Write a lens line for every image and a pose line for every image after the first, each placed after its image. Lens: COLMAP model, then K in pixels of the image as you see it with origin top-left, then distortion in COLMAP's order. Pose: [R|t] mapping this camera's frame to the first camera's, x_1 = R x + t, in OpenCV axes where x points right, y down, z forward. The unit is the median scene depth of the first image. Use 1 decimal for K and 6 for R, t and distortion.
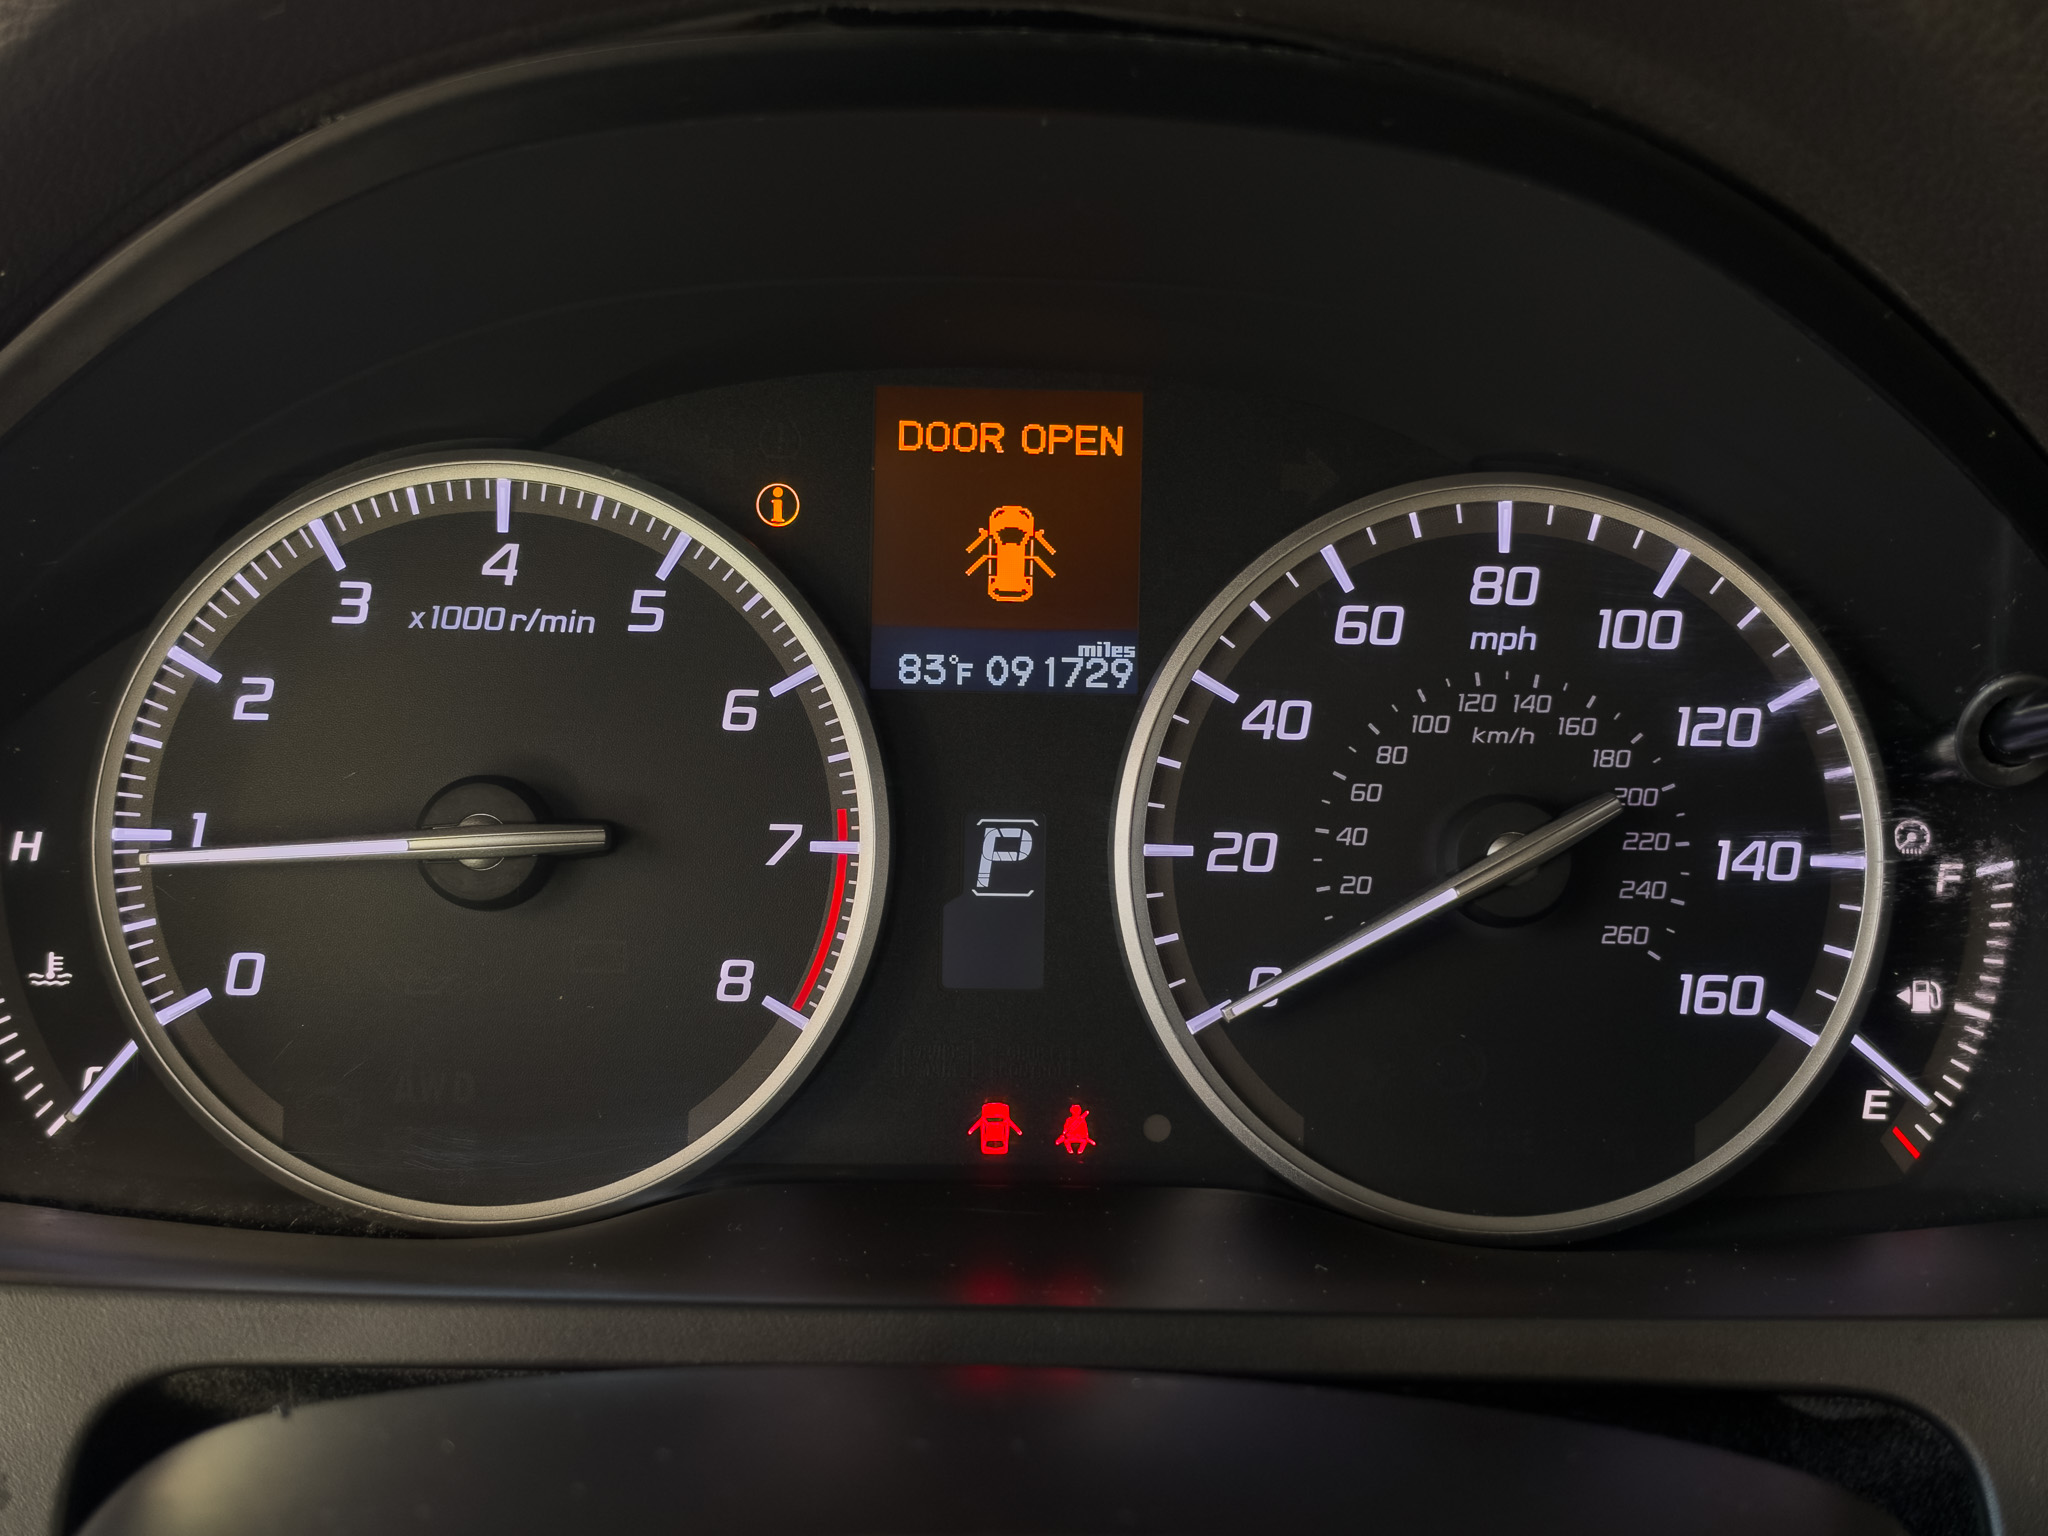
lens RADIAL K [[3285.1, 0, 1079.5], [0, 3285.1, 750.8], [0, 0, 1]] dist [0.198675, 0.000000]
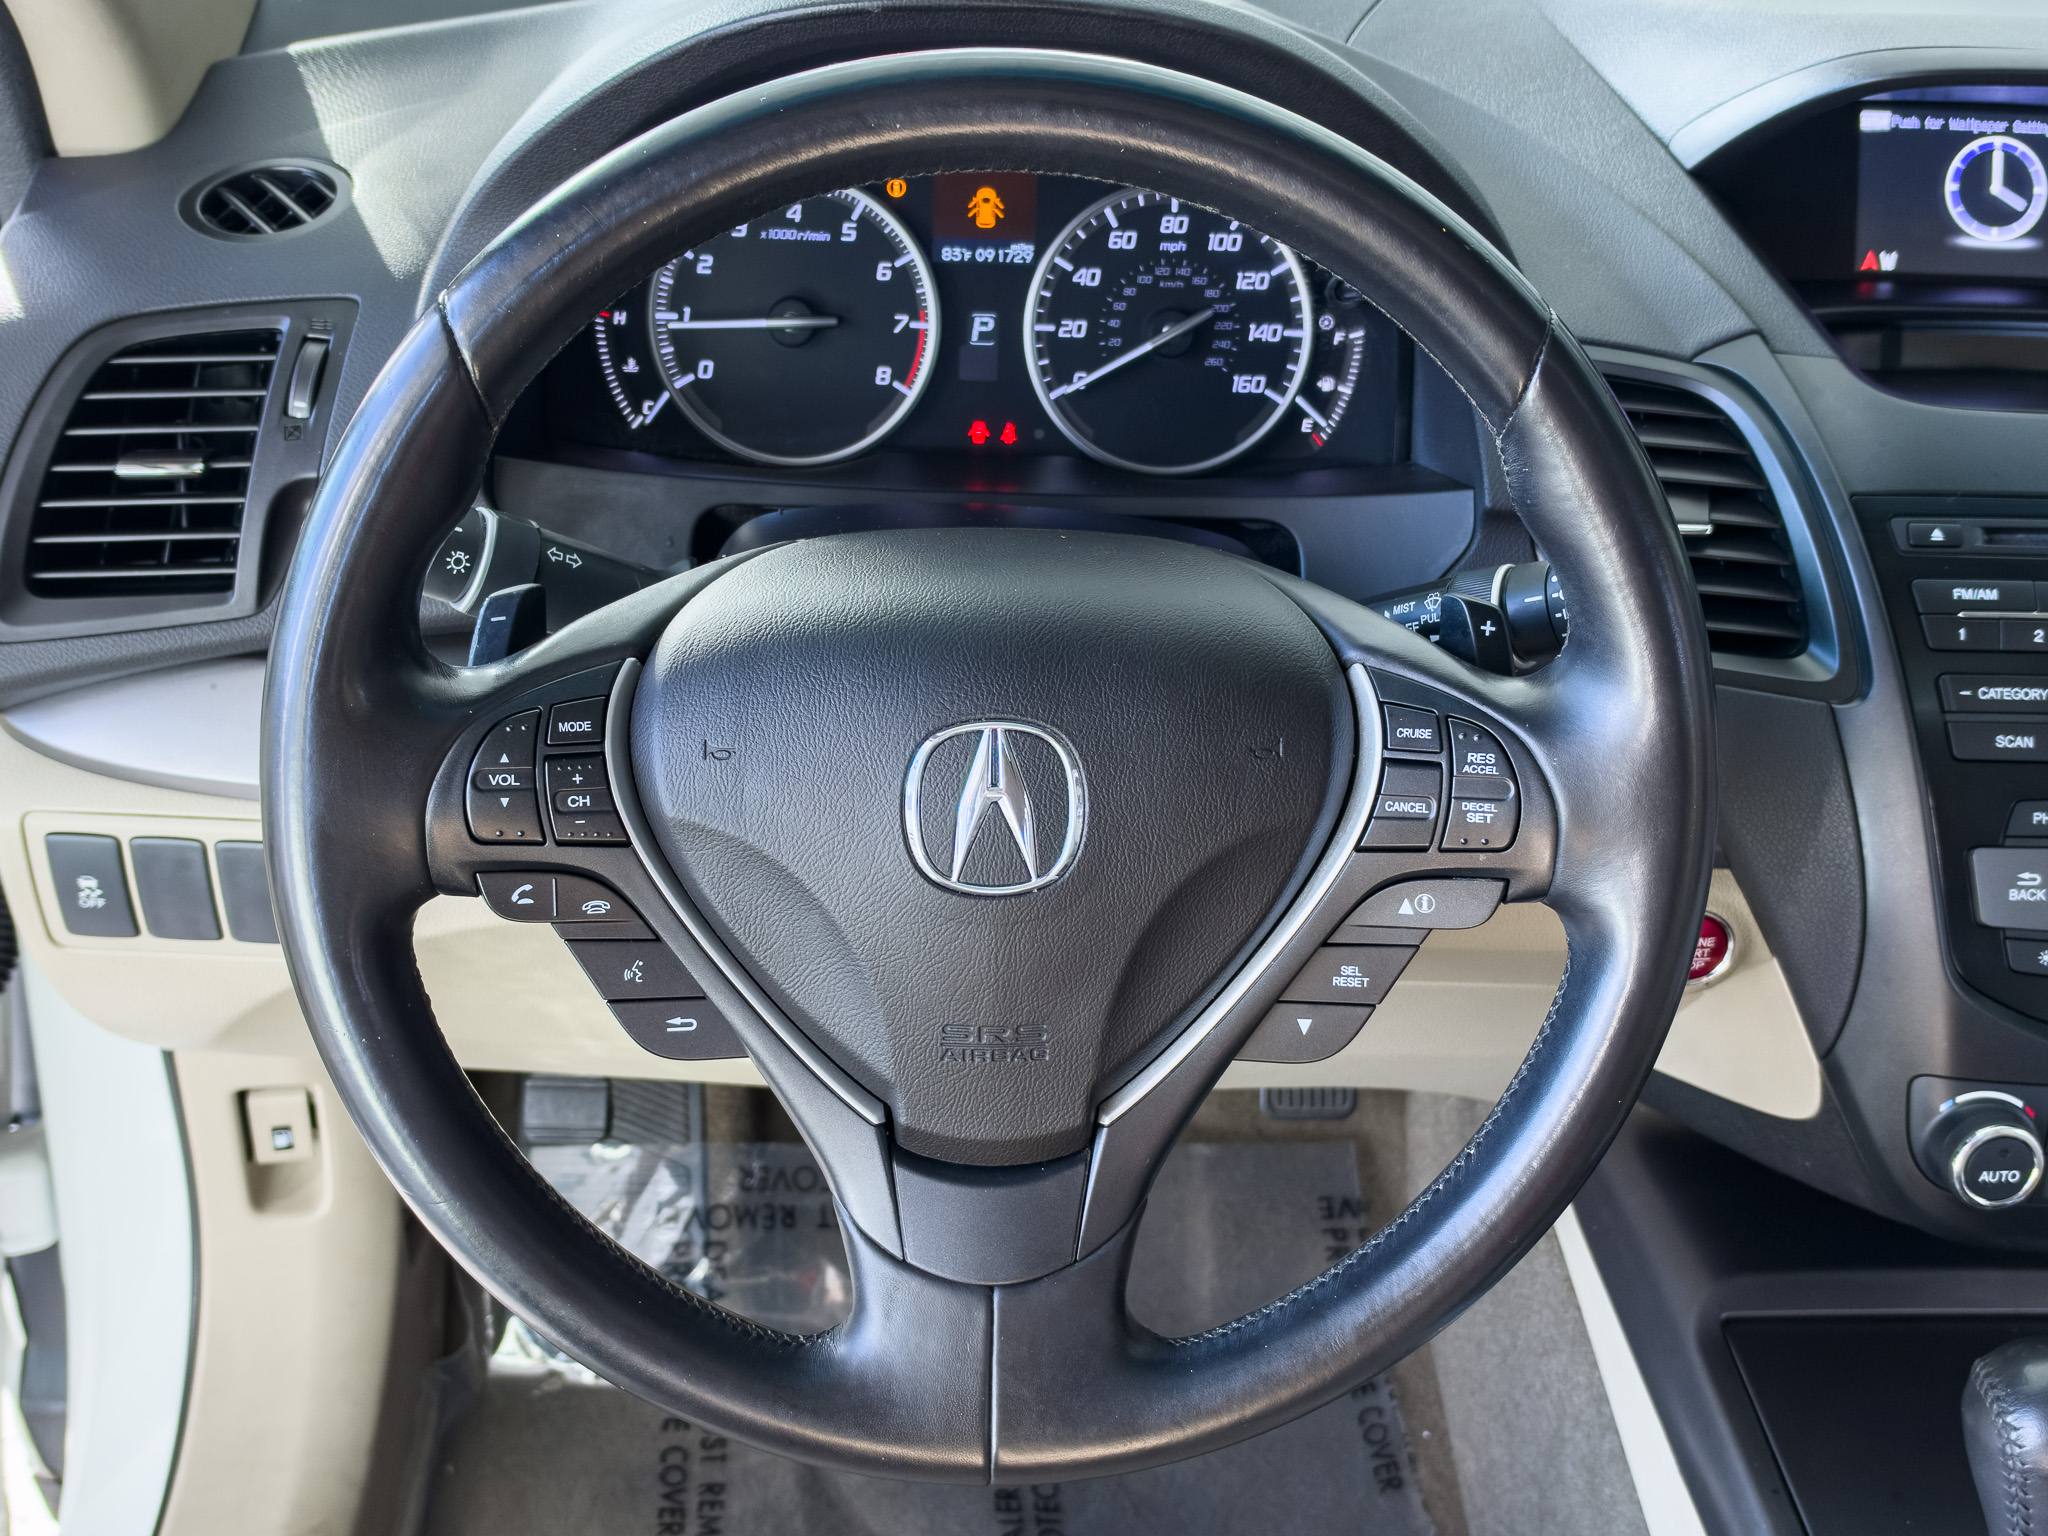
lens RADIAL K [[2382.6, 0, 1033.6], [0, 2382.6, 850.1], [0, 0, 1]] dist [0.070938, 0.000000]
pose [[0.999939, 0.010792, 0.002373, 0.017936], [-0.011026, 0.960198, 0.279101, -0.103565], [0.000733, -0.279110, 0.960259, -0.978221]]
